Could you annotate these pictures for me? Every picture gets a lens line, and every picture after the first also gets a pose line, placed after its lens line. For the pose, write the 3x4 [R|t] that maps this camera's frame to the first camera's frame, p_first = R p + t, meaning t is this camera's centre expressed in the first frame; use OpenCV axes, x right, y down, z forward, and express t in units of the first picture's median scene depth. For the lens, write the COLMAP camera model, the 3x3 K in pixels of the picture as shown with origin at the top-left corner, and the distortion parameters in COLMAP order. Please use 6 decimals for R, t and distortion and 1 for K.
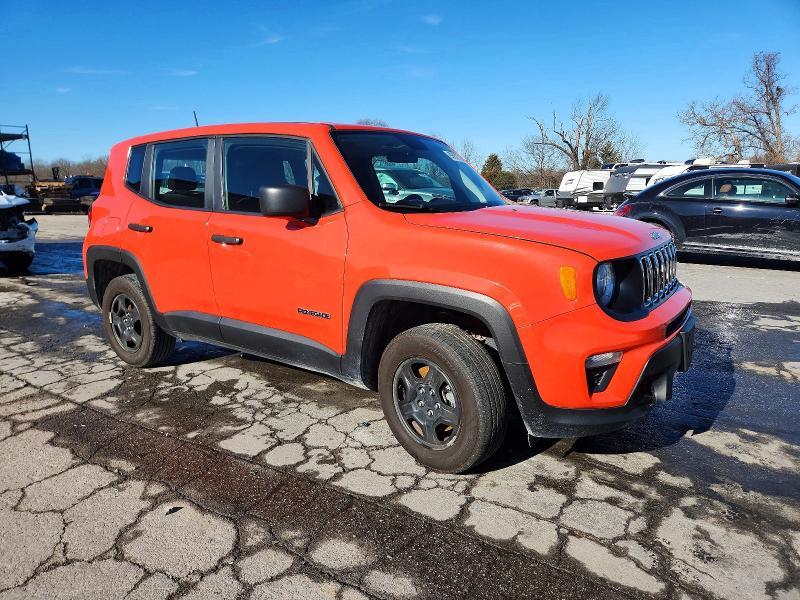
lens RADIAL K [[529.8, 0, 395.1], [0, 529.8, 301.1], [0, 0, 1]] dist [0.032634, -0.019781]
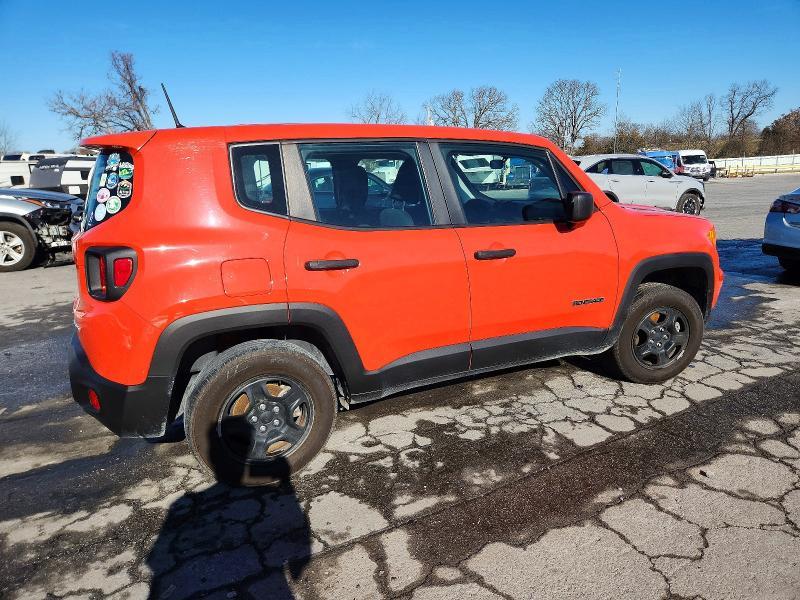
lens RADIAL K [[529.8, 0, 406.6], [0, 529.8, 297.0], [0, 0, 1]] dist [0.032634, -0.019781]
pose [[0.496641, -0.209988, 0.842171, -1.387495], [0.204078, 0.971342, 0.121848, -0.218409], [-0.843623, 0.111354, 0.525263, 0.757750]]
